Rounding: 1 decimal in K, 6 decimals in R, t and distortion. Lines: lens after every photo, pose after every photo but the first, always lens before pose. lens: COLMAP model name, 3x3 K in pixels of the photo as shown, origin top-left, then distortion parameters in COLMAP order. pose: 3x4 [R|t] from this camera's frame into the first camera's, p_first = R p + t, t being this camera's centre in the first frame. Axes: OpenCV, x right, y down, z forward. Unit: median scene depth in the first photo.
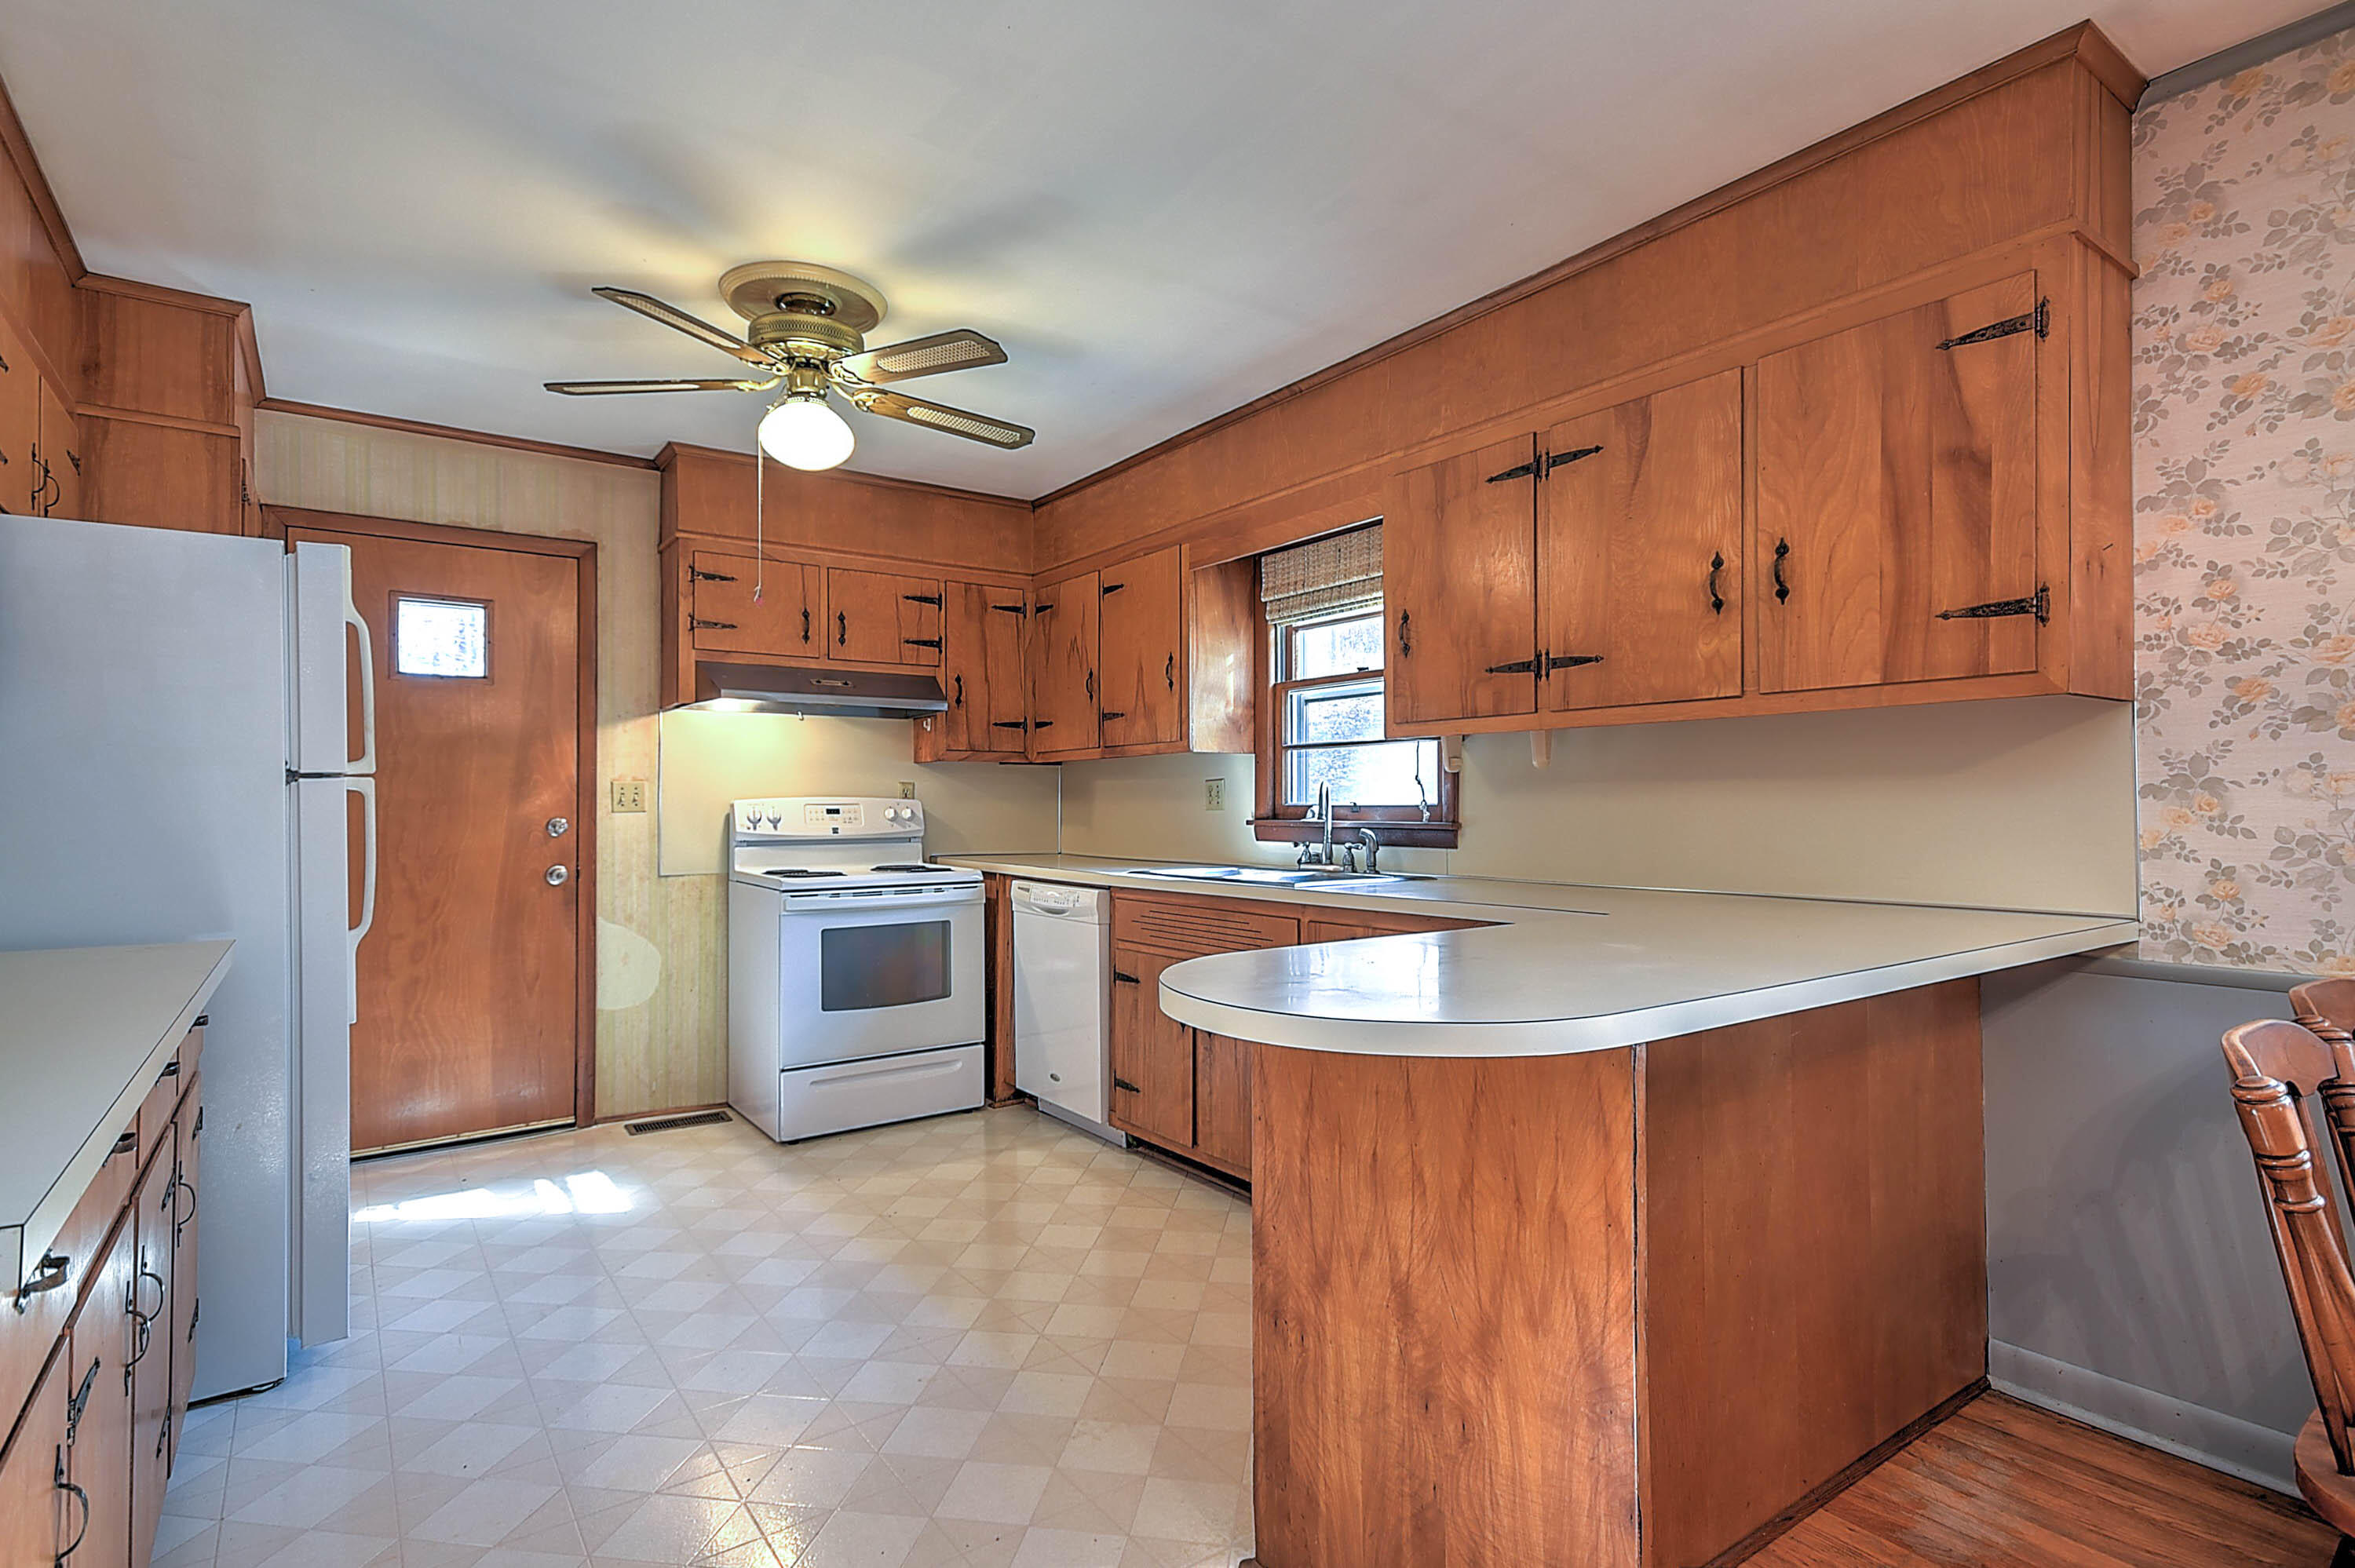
lens RADIAL K [[1165.7, 0, 1184.3], [0, 1165.7, 790.1], [0, 0, 1]] dist [0.017133, -0.000873]
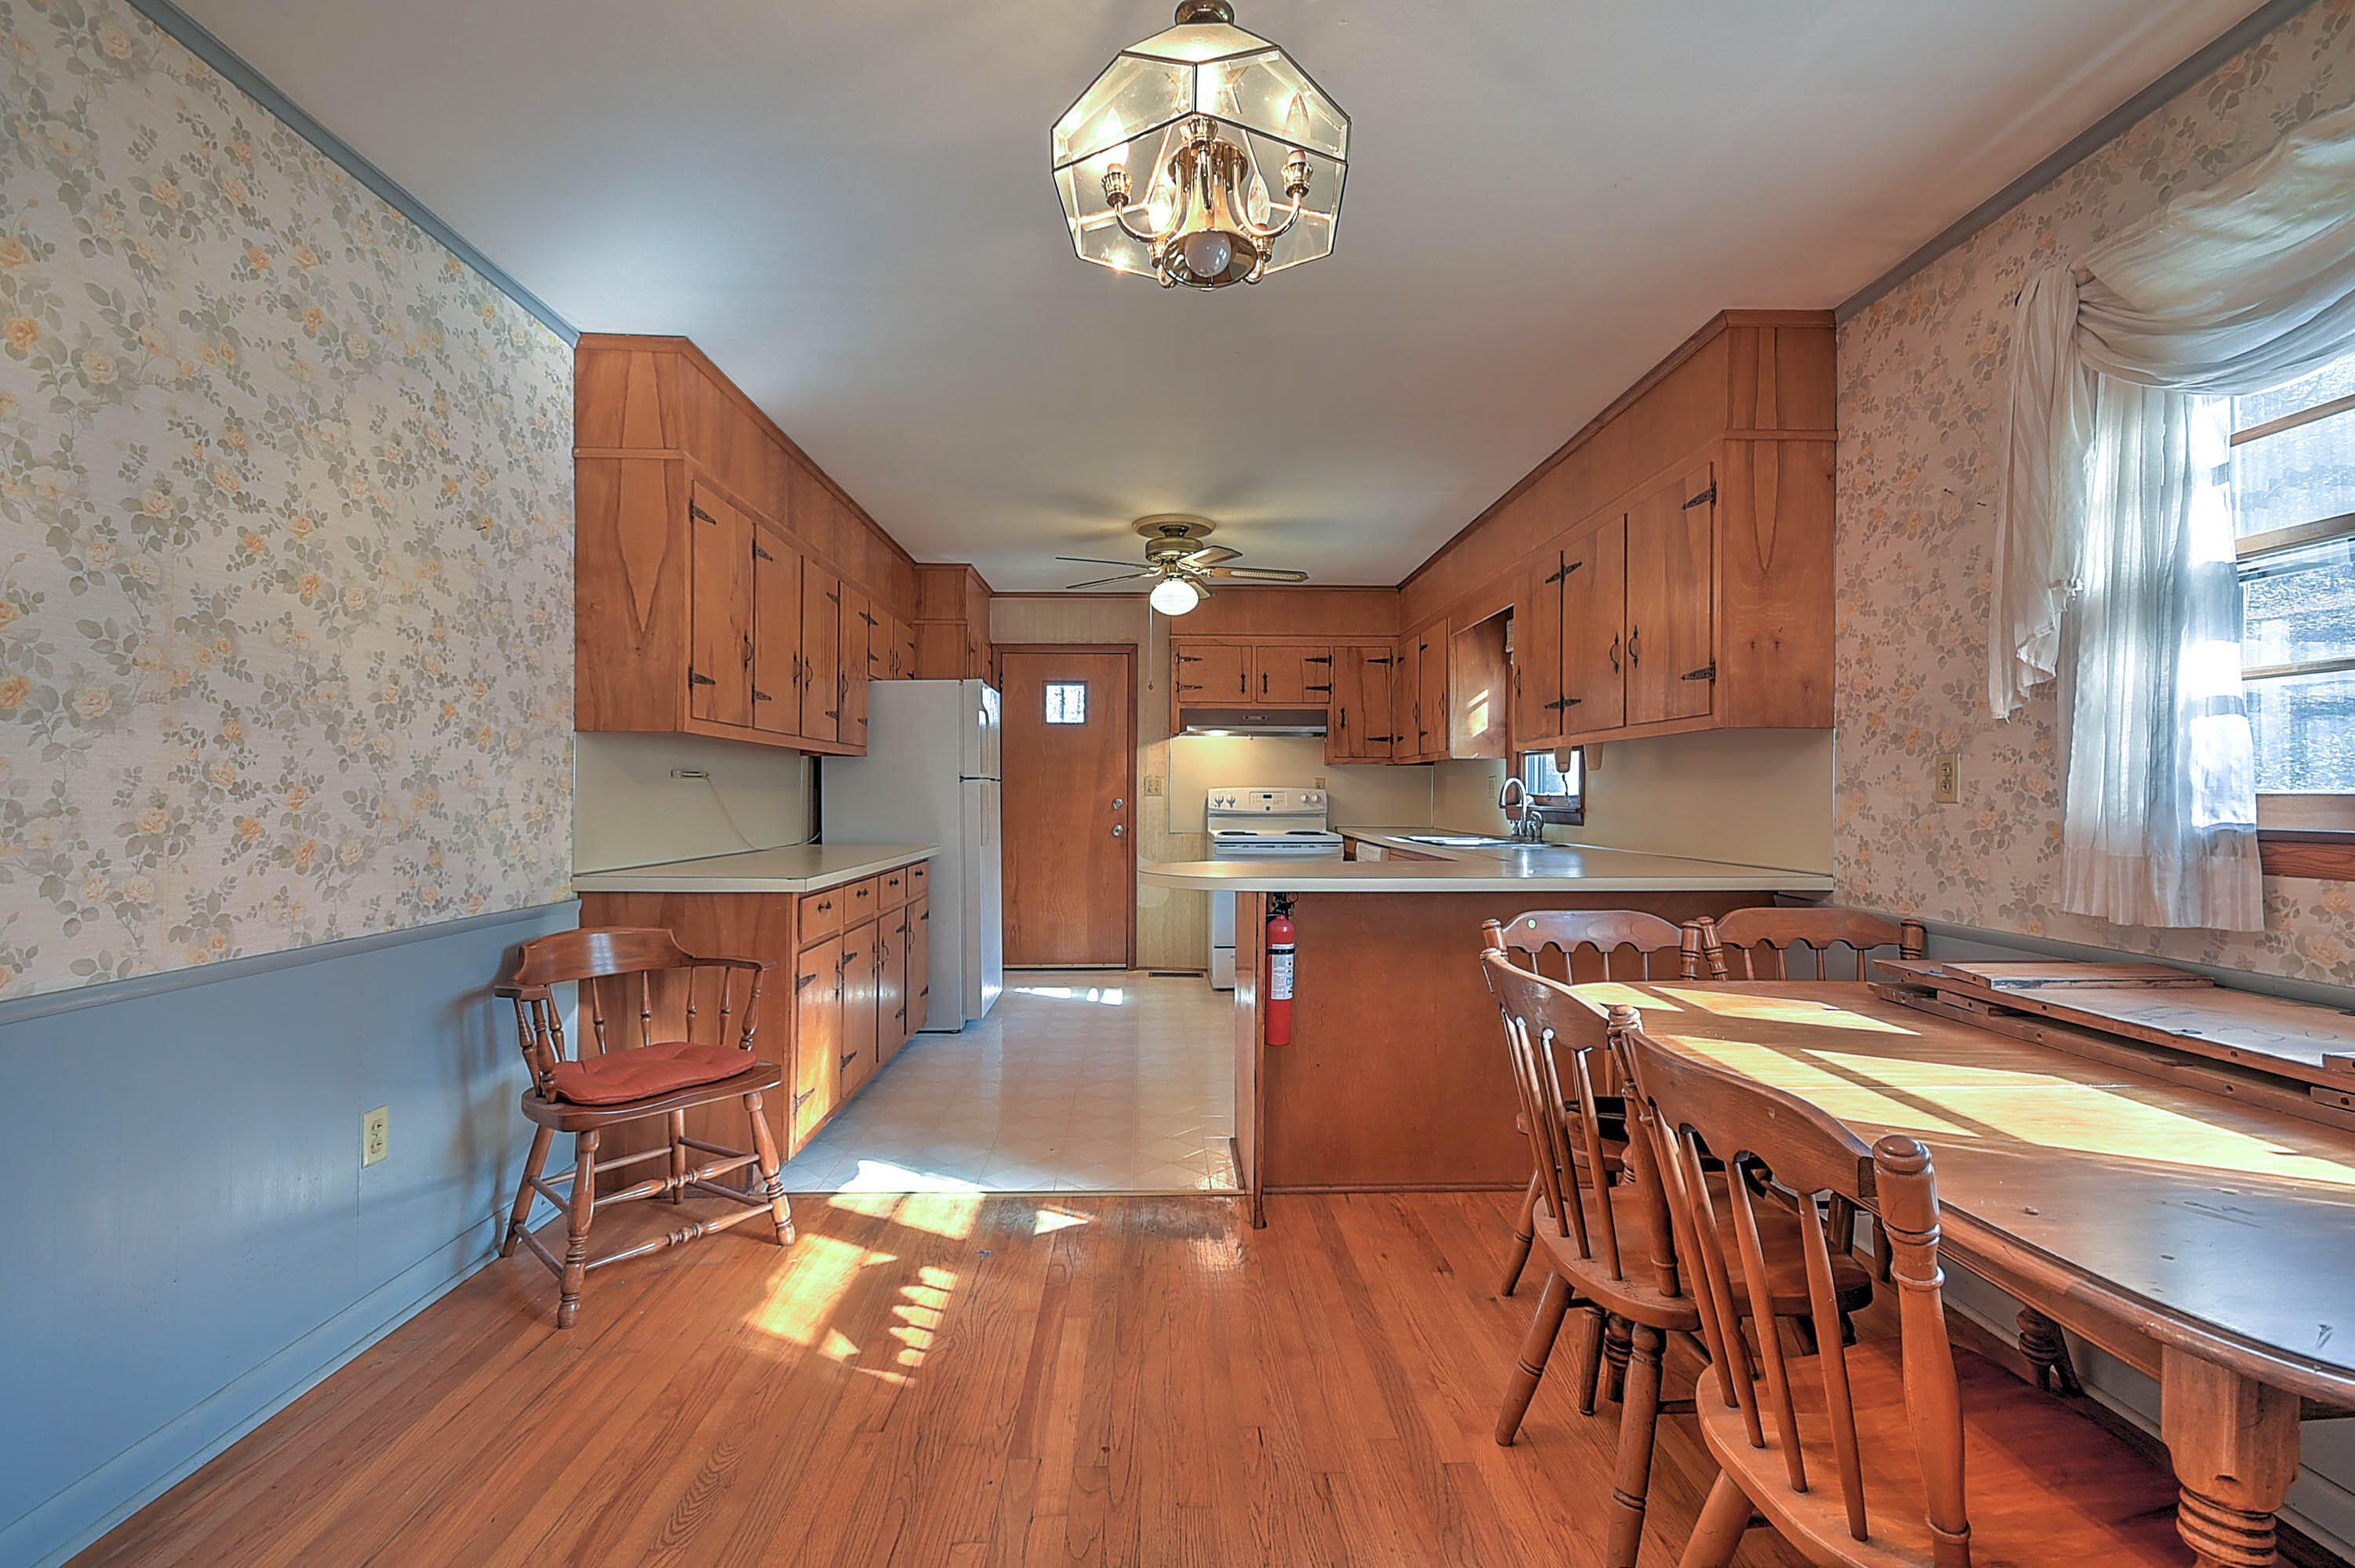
lens RADIAL K [[1043.1, 0, 1168.6], [0, 1043.1, 786.6], [0, 0, 1]] dist [-0.002069, -0.001077]
pose [[0.821922, 0.004109, -0.569585, 0.719950], [-0.000133, 0.999975, 0.007022, -0.009596], [0.569600, -0.005696, 0.821902, -0.451292]]
